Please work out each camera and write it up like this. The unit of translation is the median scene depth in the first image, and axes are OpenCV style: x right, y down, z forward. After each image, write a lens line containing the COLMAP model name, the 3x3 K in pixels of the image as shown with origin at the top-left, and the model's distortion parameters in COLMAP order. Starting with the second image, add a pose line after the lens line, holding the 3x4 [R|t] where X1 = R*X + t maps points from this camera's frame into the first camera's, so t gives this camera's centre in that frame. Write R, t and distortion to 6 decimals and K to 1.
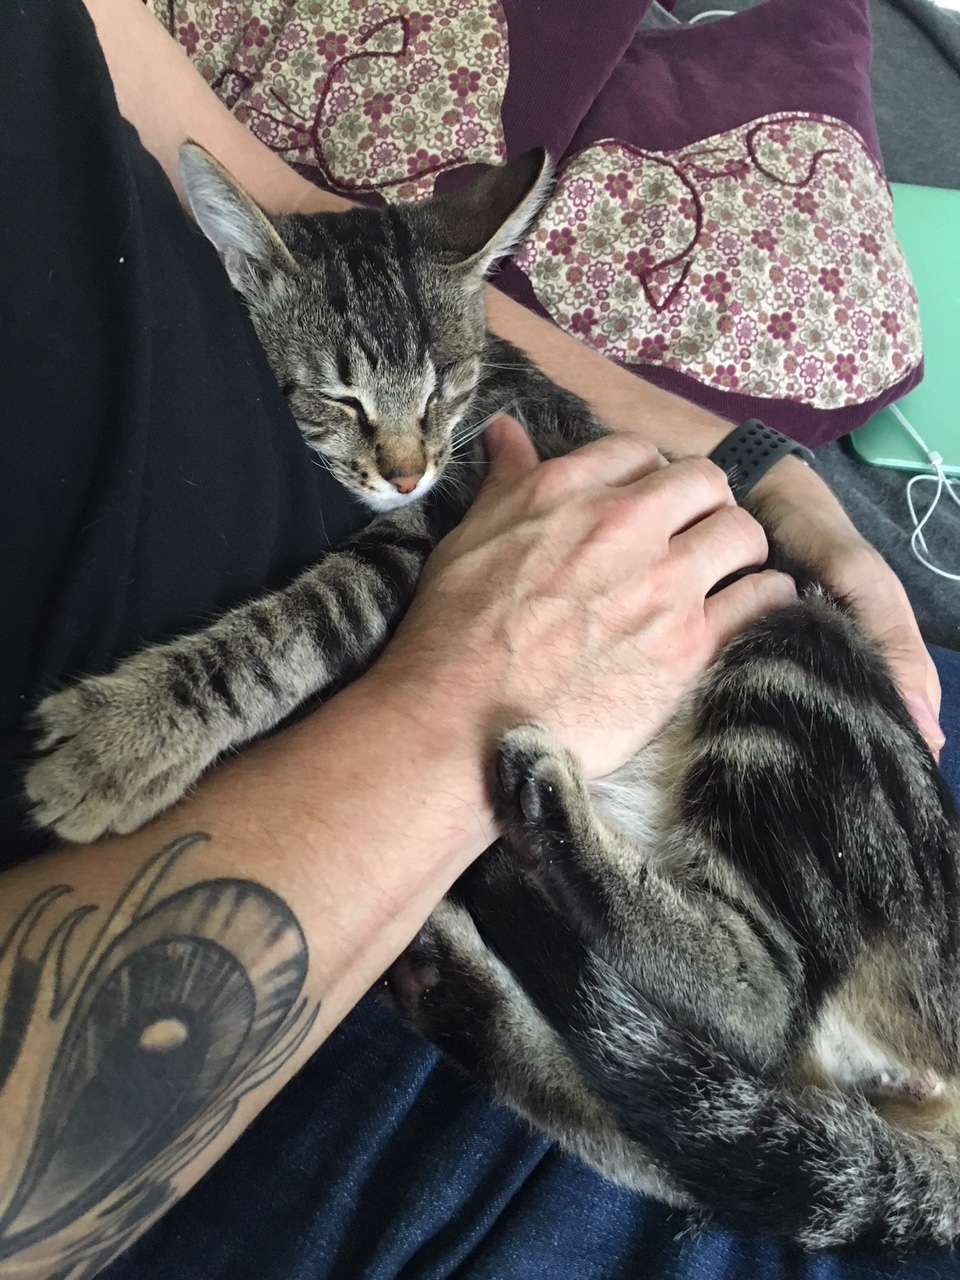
lens RADIAL K [[1079.1, 0, 480.0], [0, 1079.1, 640.0], [0, 0, 1]] dist [0.031497, -0.076759]
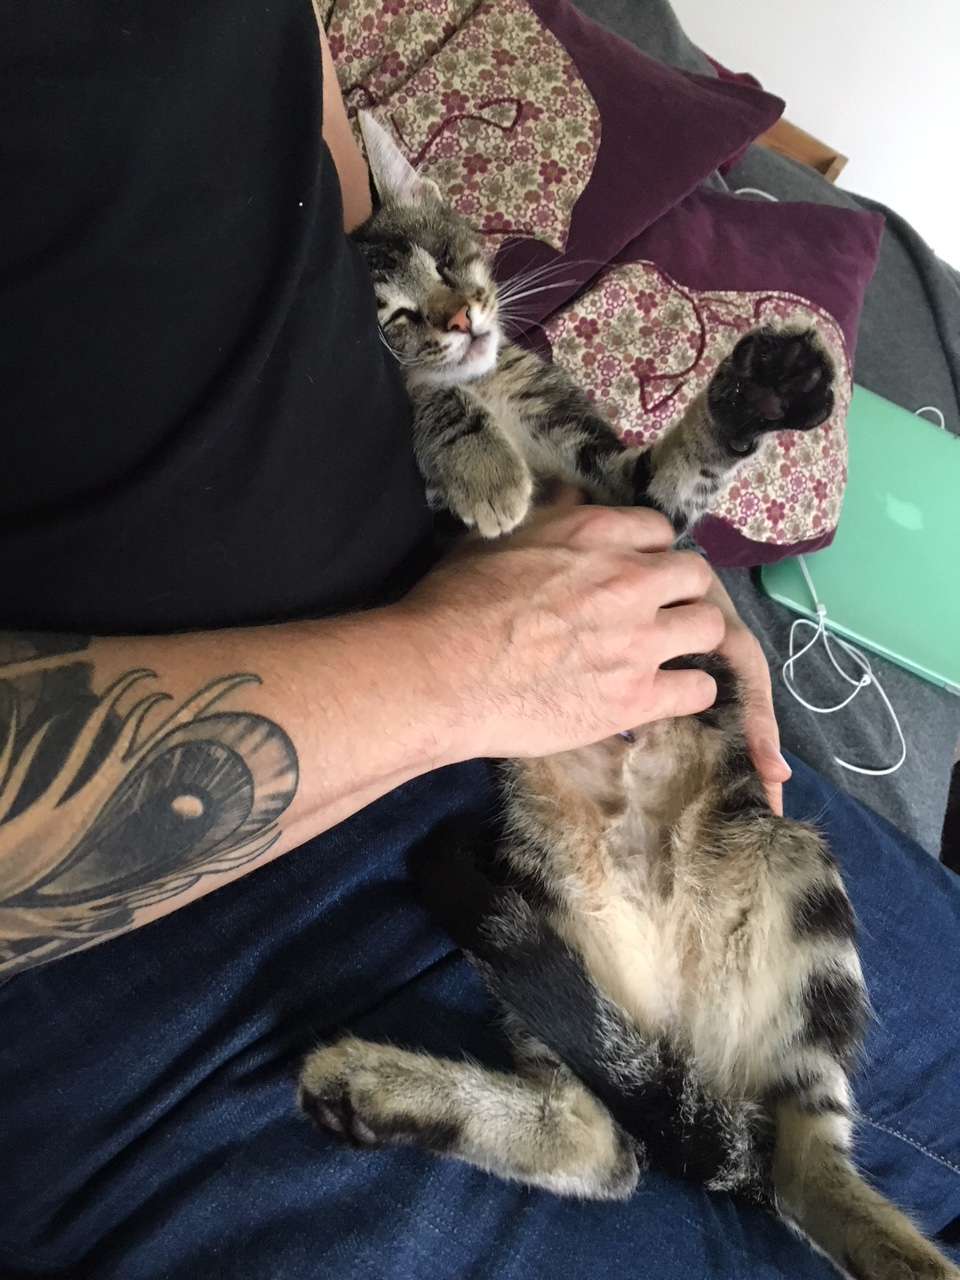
lens RADIAL K [[1079.1, 0, 480.5], [0, 1079.1, 641.0], [0, 0, 1]] dist [0.031497, -0.076759]
pose [[0.940222, 0.321328, 0.112830, -0.055661], [-0.314573, 0.946362, -0.073771, 0.072926], [-0.130483, 0.033868, 0.990872, -0.129636]]
